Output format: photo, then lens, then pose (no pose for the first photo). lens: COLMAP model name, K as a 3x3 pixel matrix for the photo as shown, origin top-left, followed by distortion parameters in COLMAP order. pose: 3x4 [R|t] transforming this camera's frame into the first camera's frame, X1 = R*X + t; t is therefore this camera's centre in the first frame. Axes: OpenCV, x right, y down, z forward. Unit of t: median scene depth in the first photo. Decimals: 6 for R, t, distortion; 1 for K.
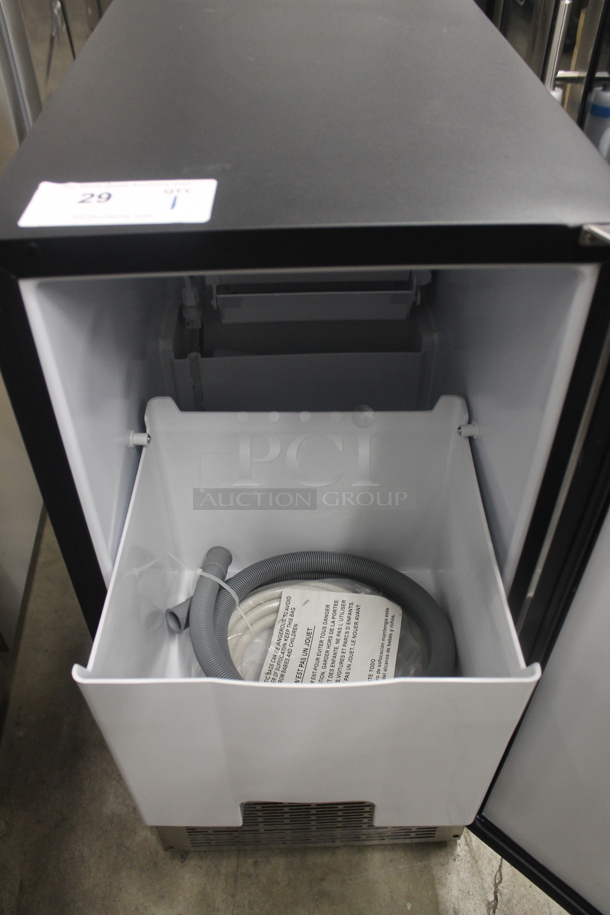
lens RADIAL K [[765.5, 0, 301.1], [0, 765.5, 462.0], [0, 0, 1]] dist [-0.140957, 0.117081]
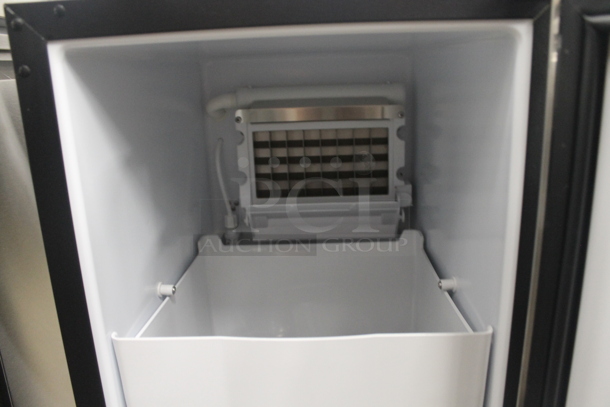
lens RADIAL K [[510.3, 0, 305.8], [0, 510.3, 204.1], [0, 0, 1]] dist [-0.140957, 0.117081]
pose [[0.997445, -0.006544, -0.071141, 0.061591], [-0.027891, 0.881105, -0.472098, 0.215790], [0.065772, 0.472876, 0.878671, 0.261108]]
